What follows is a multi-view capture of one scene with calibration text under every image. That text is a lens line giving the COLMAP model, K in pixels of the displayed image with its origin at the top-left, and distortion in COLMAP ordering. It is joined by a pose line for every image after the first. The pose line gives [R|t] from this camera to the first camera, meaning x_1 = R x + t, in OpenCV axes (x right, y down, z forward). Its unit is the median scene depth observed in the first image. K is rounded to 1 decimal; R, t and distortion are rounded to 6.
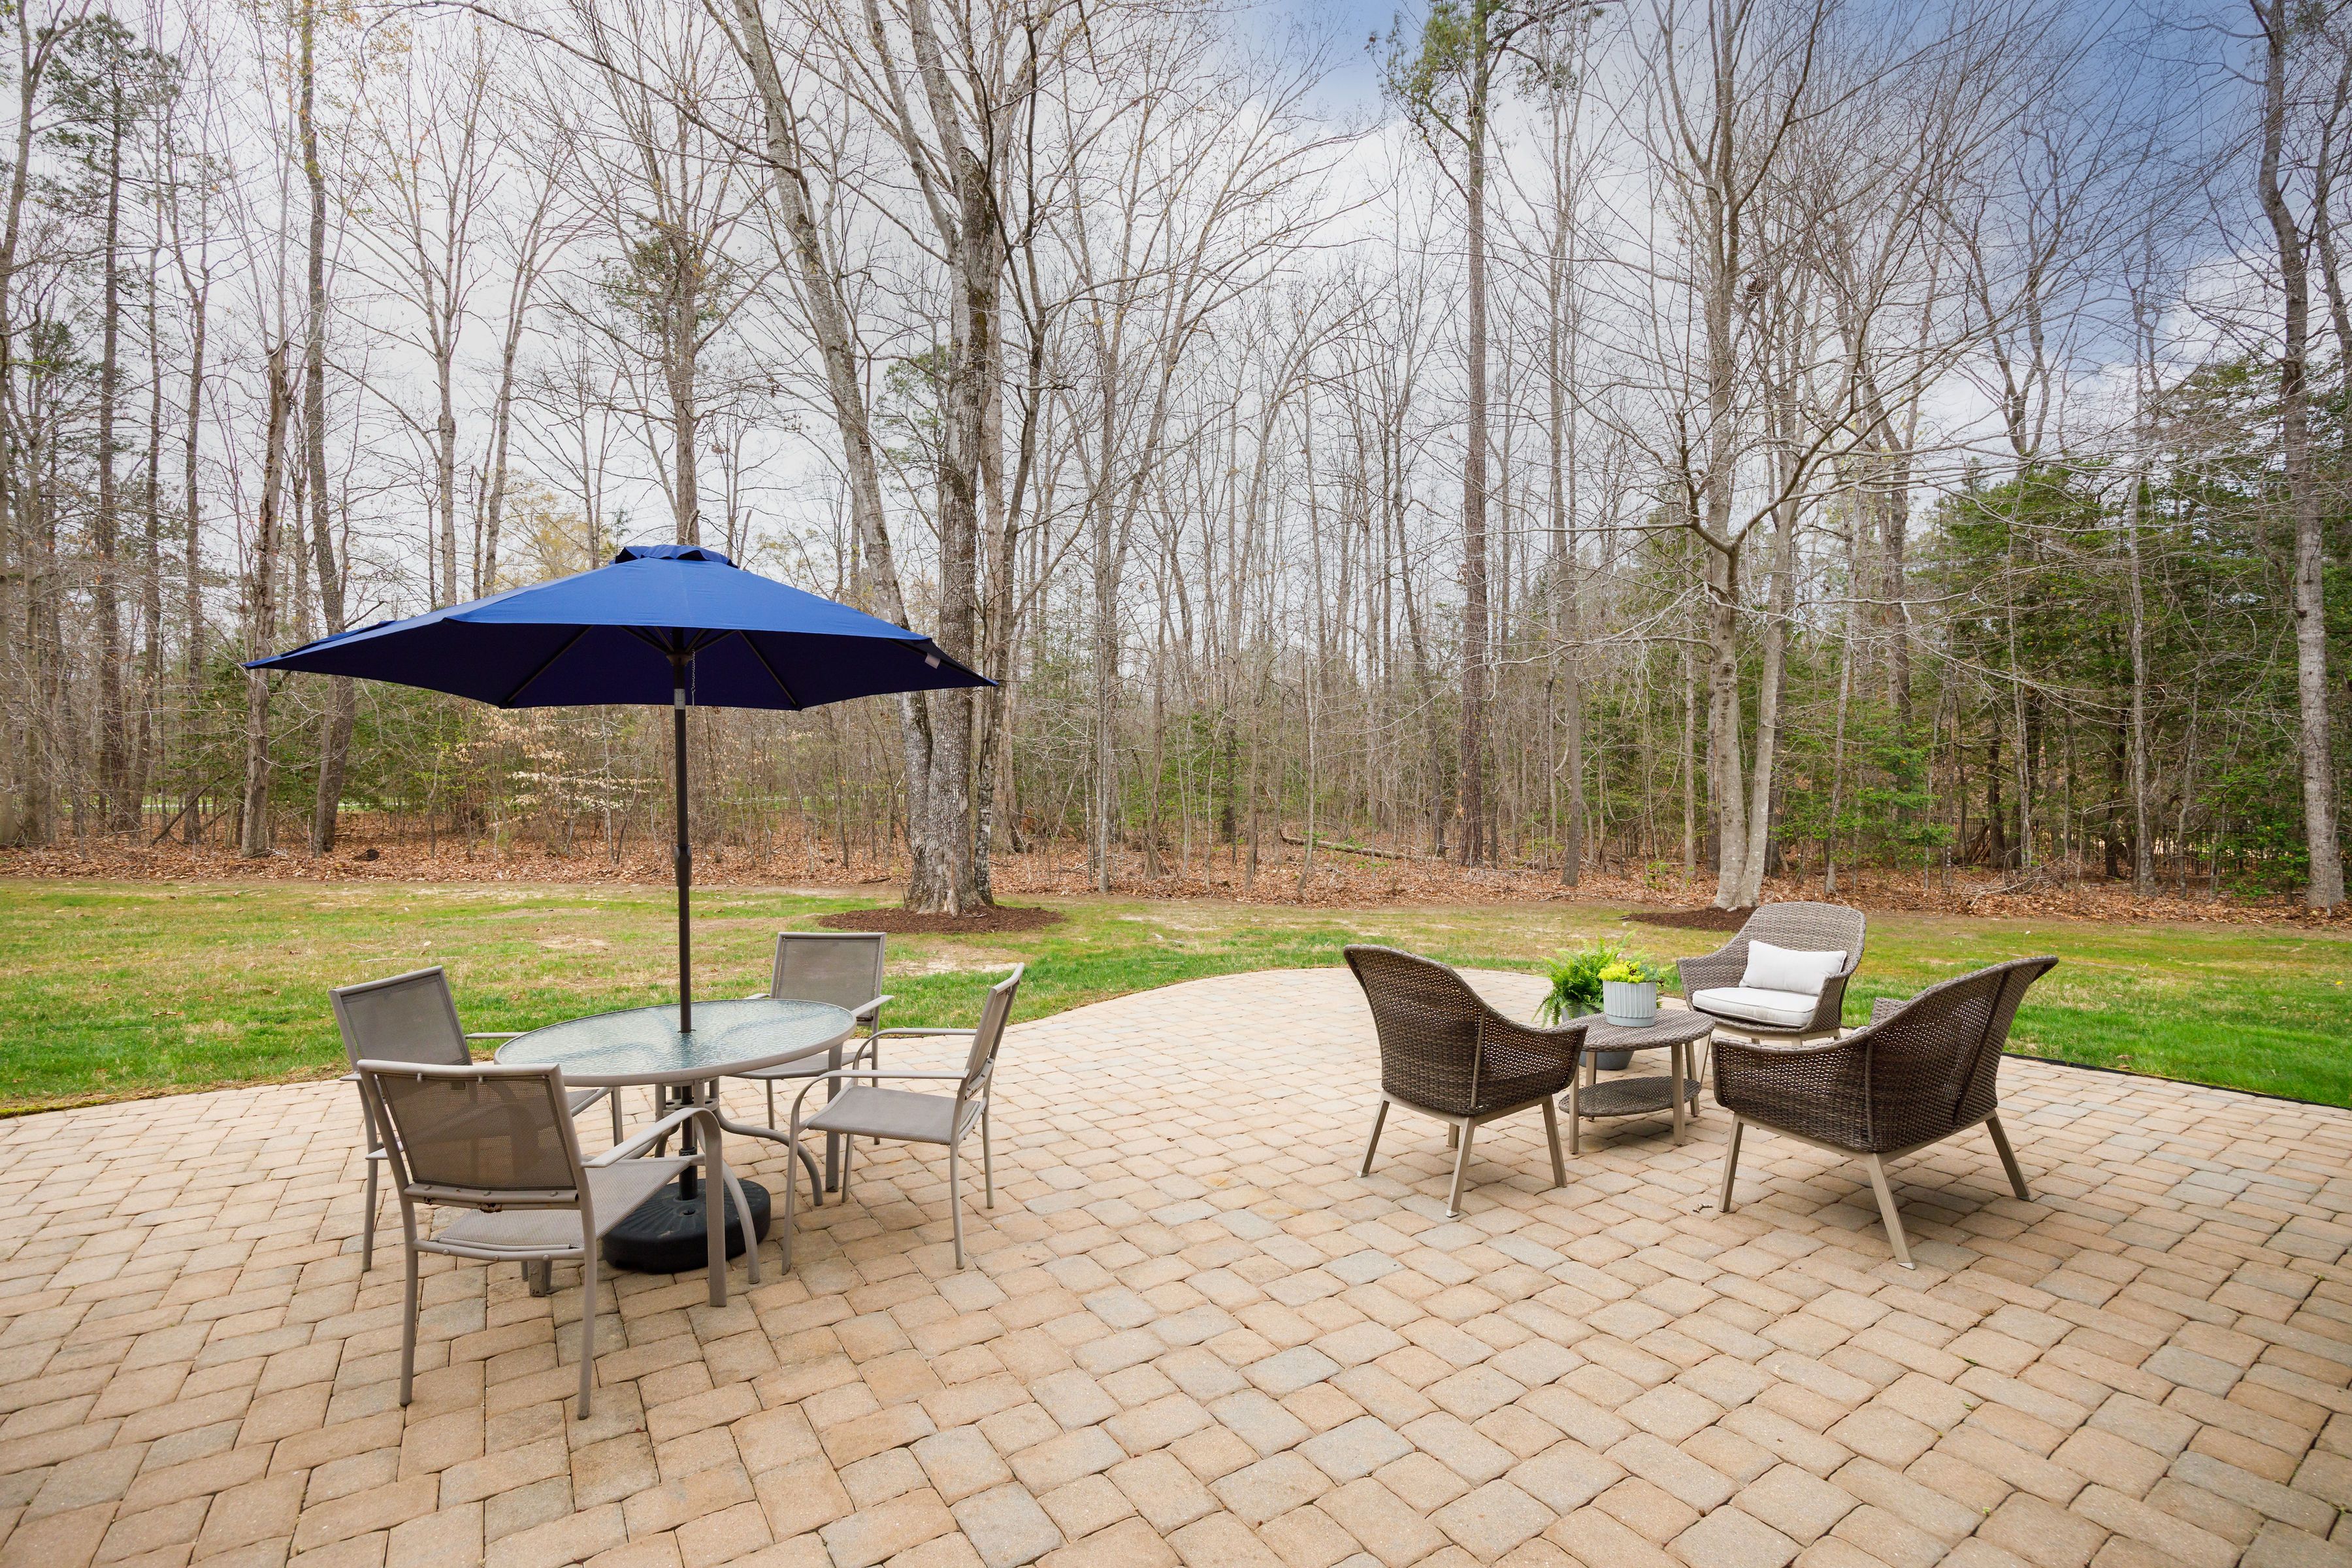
lens RADIAL K [[1049.4, 0, 1177.0], [0, 1049.4, 769.5], [0, 0, 1]] dist [-0.012471, 0.000157]
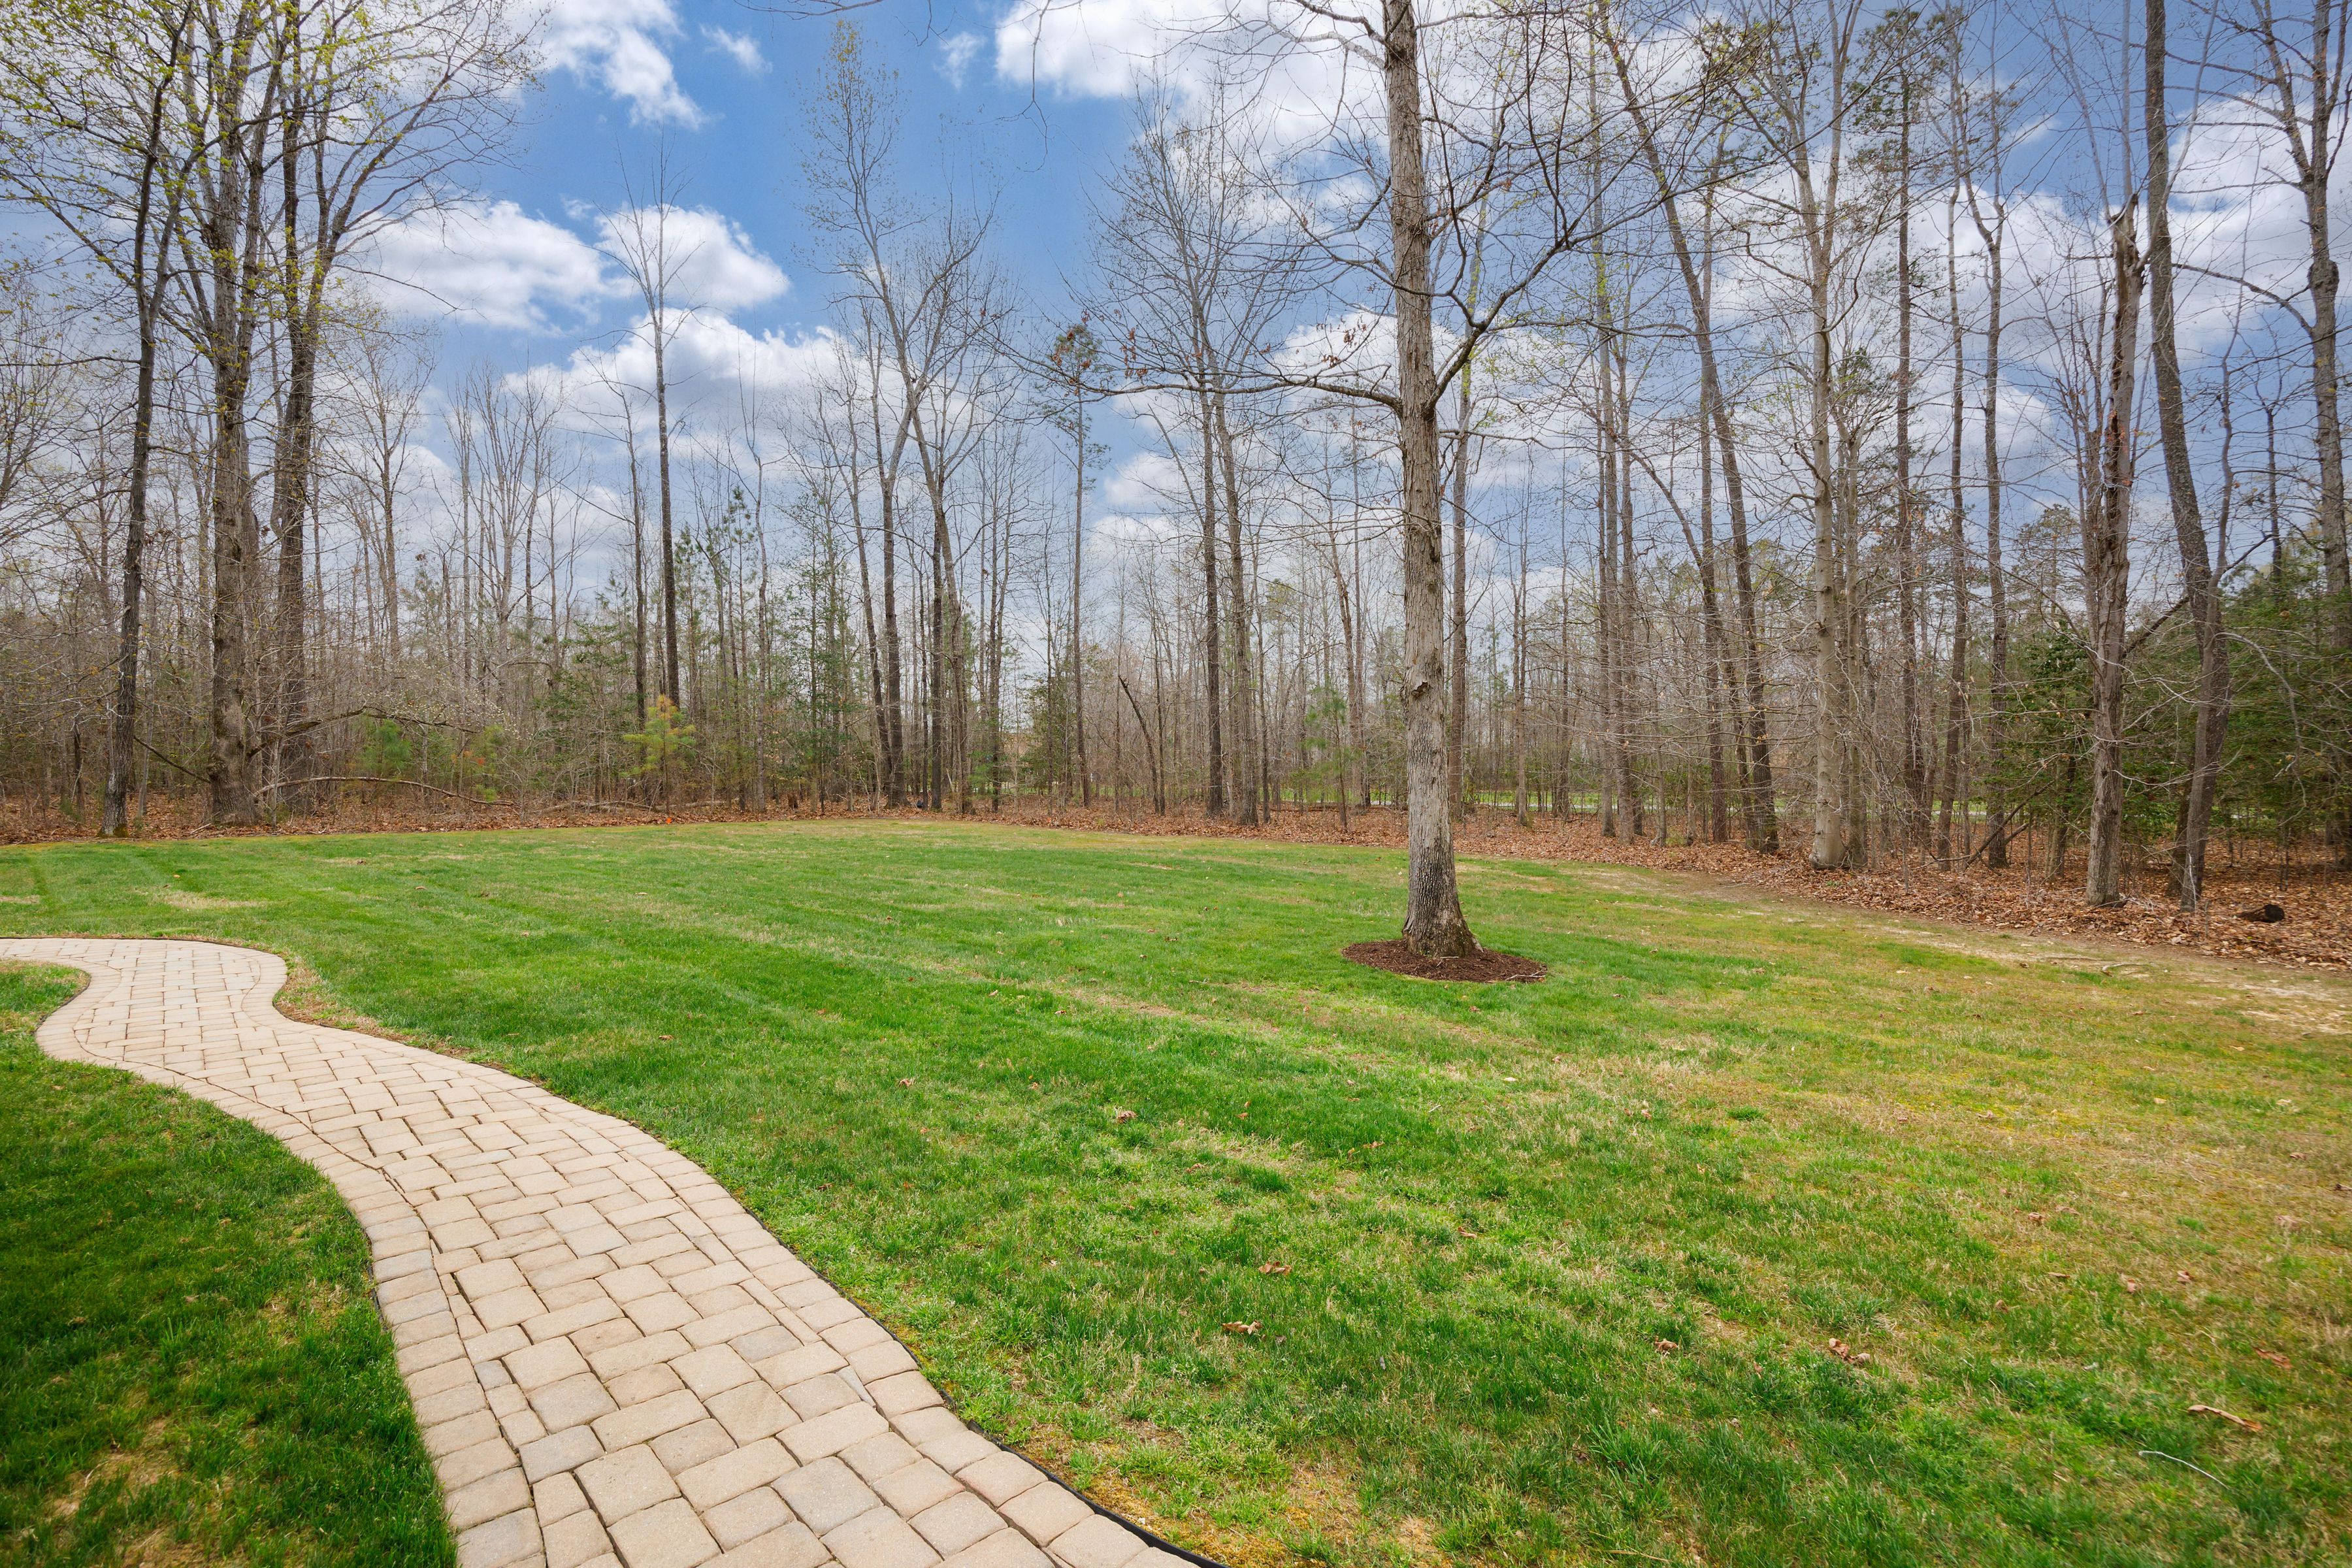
lens RADIAL K [[1049.4, 0, 1181.0], [0, 1049.4, 787.6], [0, 0, 1]] dist [-0.012471, 0.000157]
pose [[0.177607, 0.003991, -0.984093, -0.285833], [0.013731, 0.999884, 0.006533, -0.014647], [0.984006, -0.014673, 0.177532, 0.229716]]
